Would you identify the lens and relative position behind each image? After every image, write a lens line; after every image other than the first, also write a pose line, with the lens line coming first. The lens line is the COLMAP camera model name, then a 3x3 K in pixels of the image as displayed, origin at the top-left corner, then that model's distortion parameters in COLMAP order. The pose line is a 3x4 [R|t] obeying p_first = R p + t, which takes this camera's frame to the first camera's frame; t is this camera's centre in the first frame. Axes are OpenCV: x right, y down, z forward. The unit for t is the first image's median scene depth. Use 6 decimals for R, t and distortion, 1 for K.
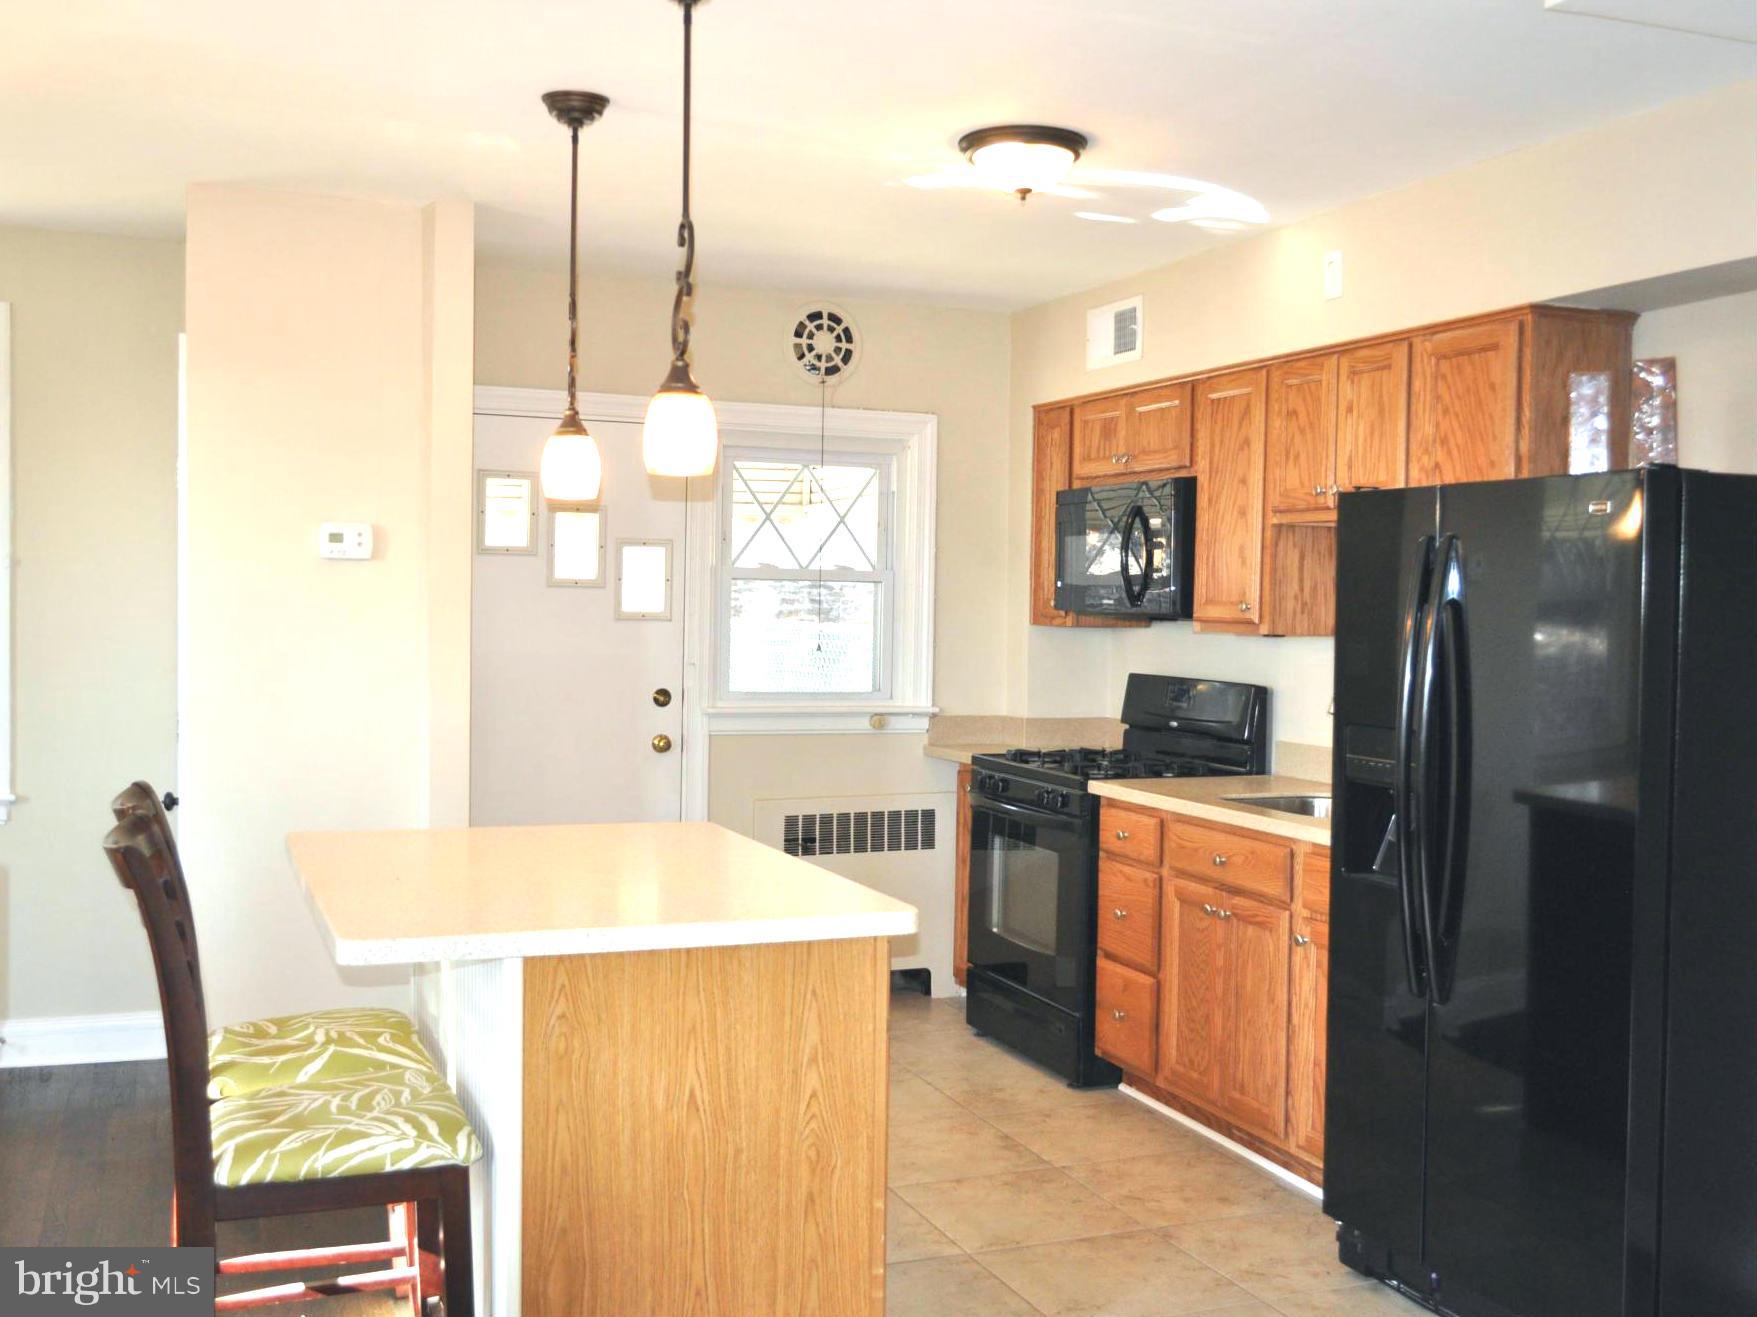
lens RADIAL K [[1774.5, 0, 882.0], [0, 1774.5, 652.2], [0, 0, 1]] dist [-0.013207, 0.000000]
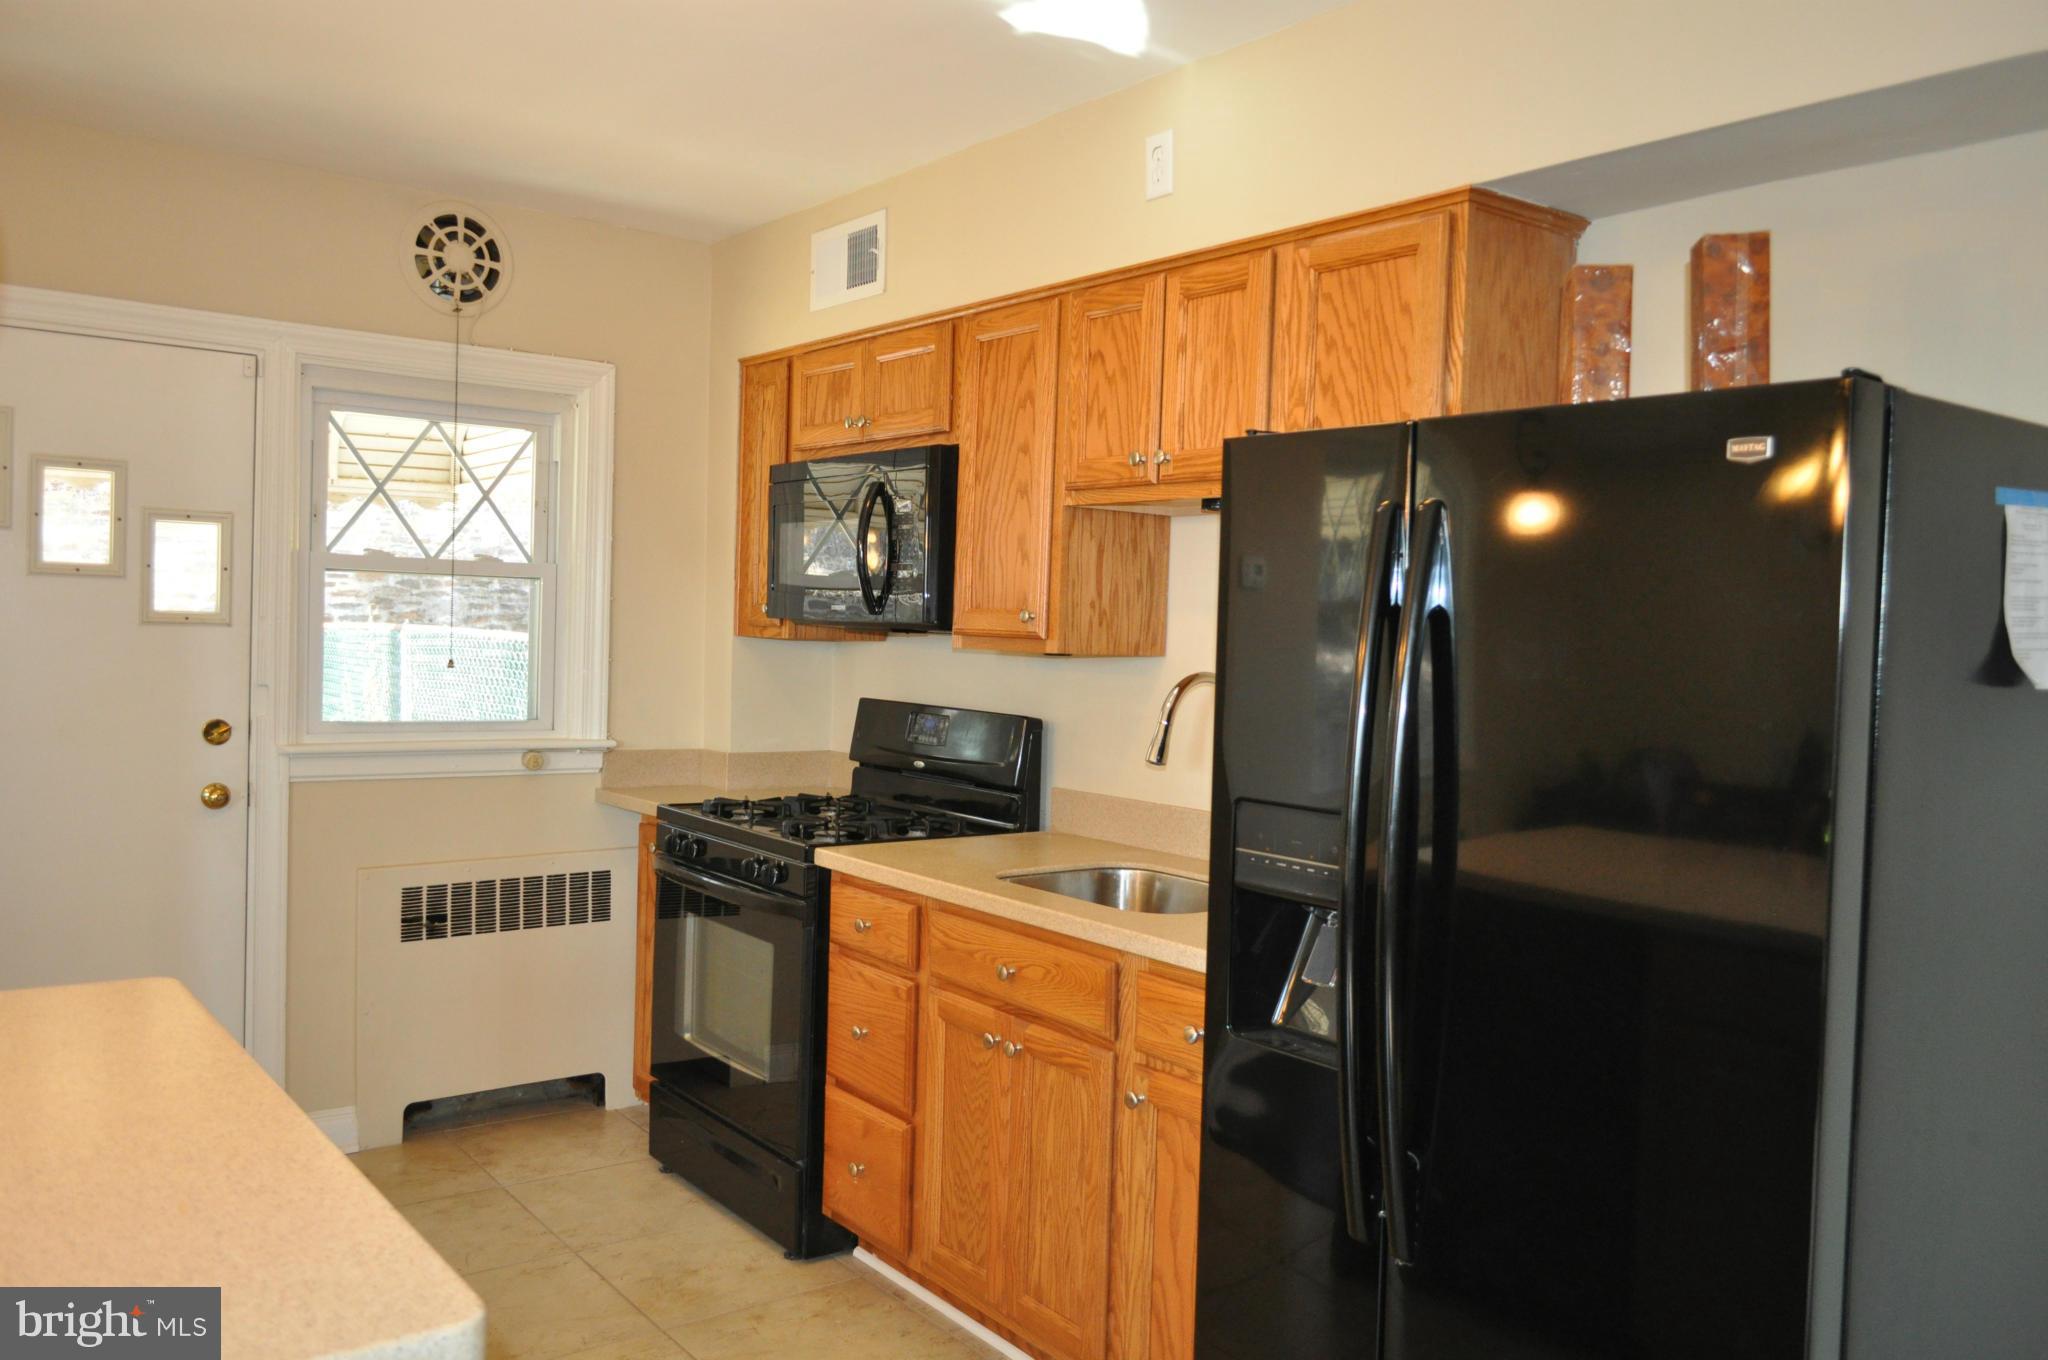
lens RADIAL K [[1595.8, 0, 1028.1], [0, 1595.8, 680.2], [0, 0, 1]] dist [-0.013230, 0.005725]
pose [[0.963990, 0.003116, 0.265922, 0.025140], [-0.006821, 0.999892, 0.013011, -0.007153], [-0.265852, -0.014357, 0.963907, 0.340655]]
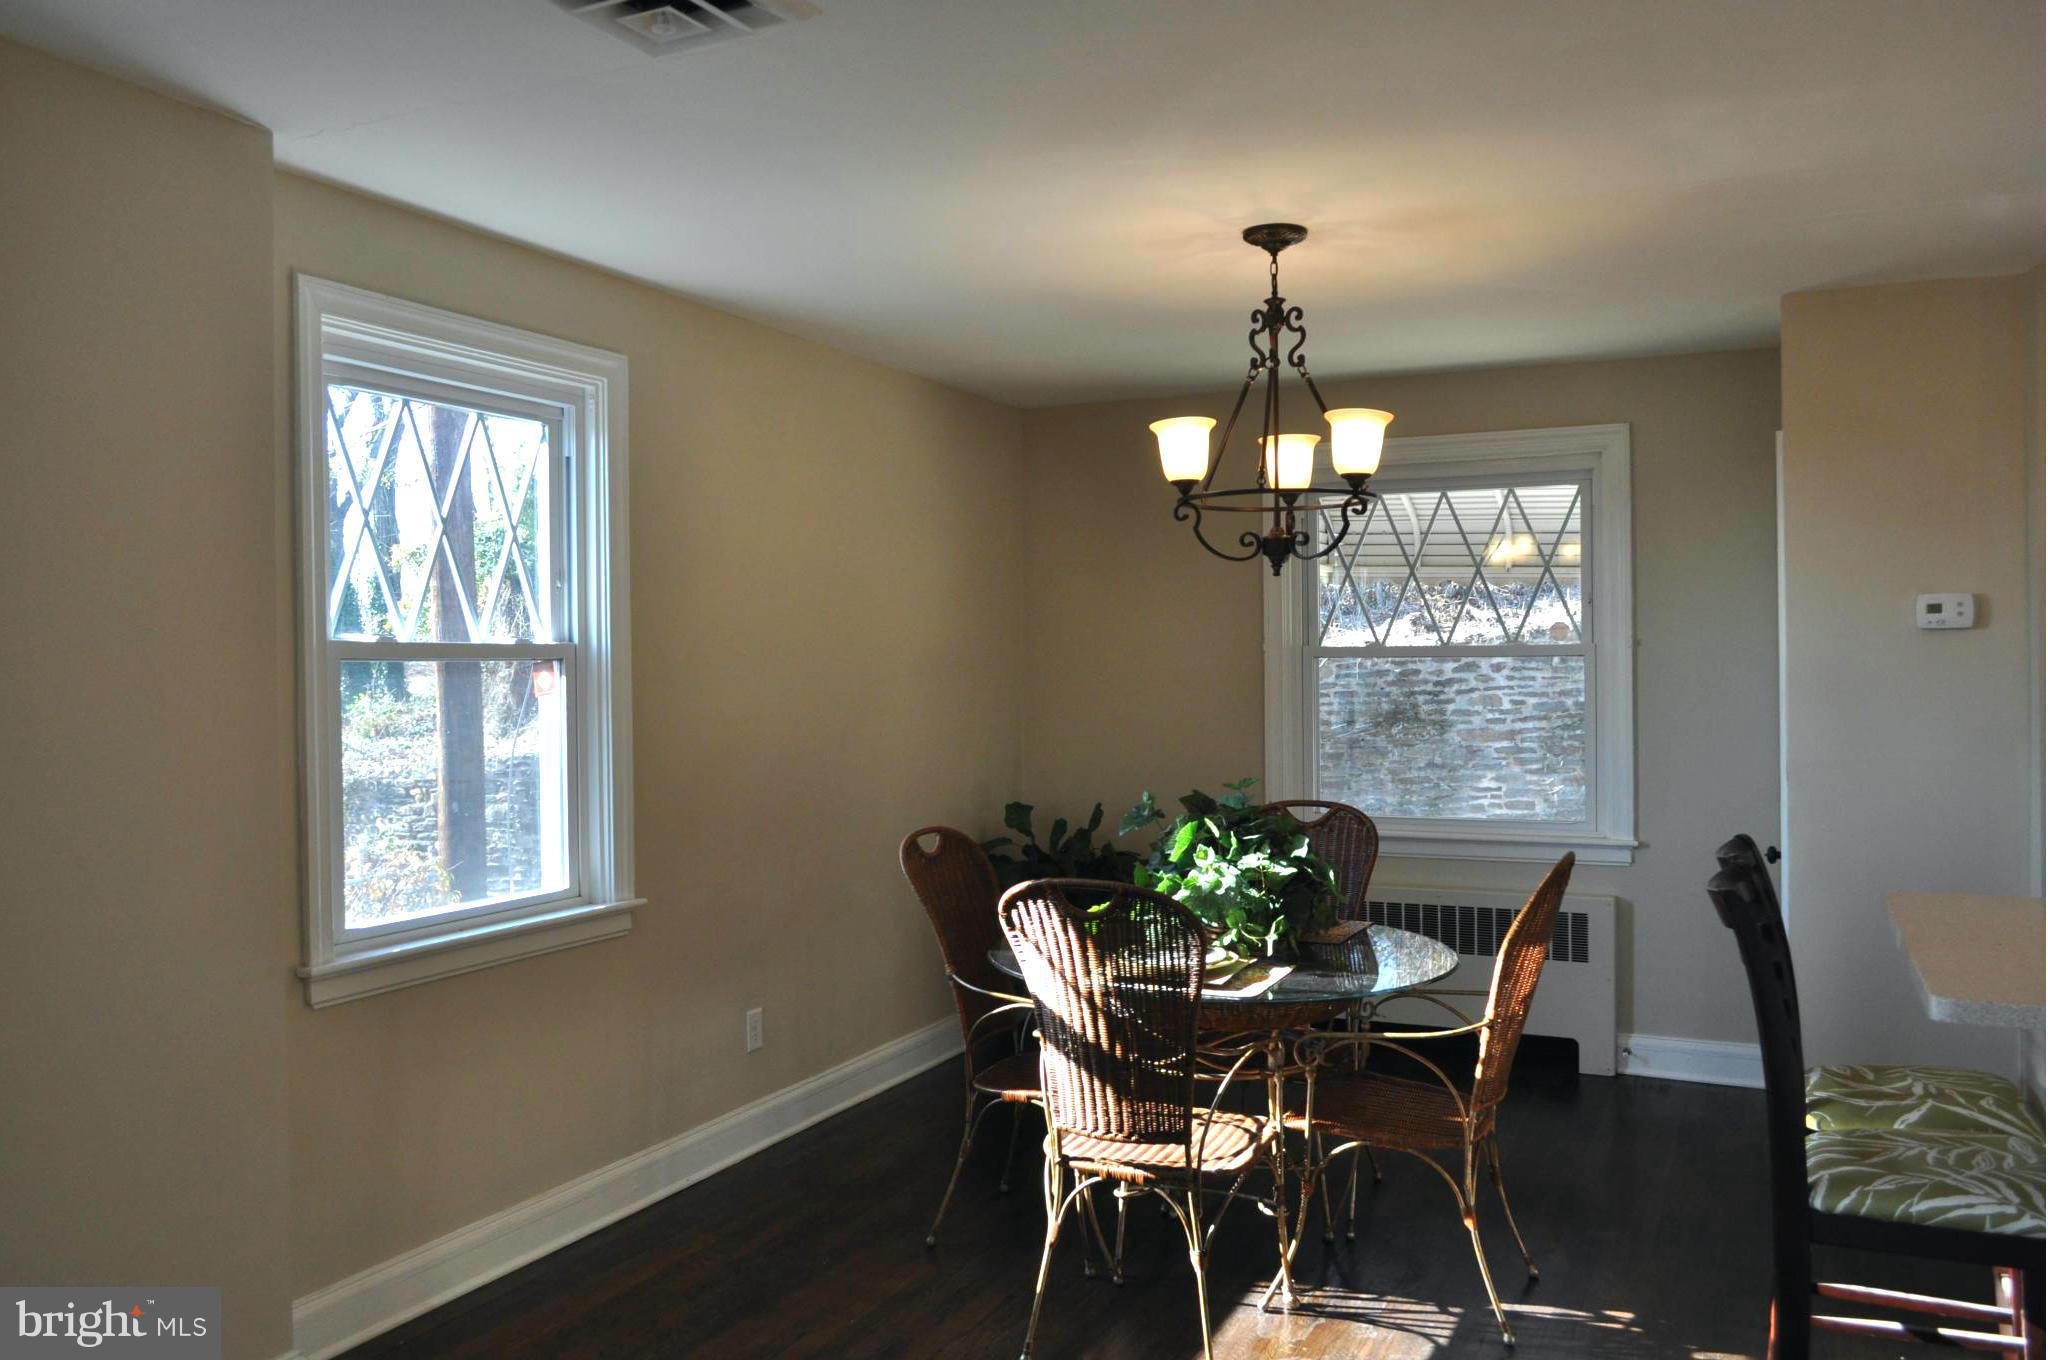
lens RADIAL K [[1595.8, 0, 1030.0], [0, 1595.8, 678.8], [0, 0, 1]] dist [-0.013230, 0.005725]
pose [[0.680095, -0.018091, -0.732901, 0.010414], [-0.000314, 0.999688, -0.024969, -0.000307], [0.733124, 0.017211, 0.679877, -0.013250]]
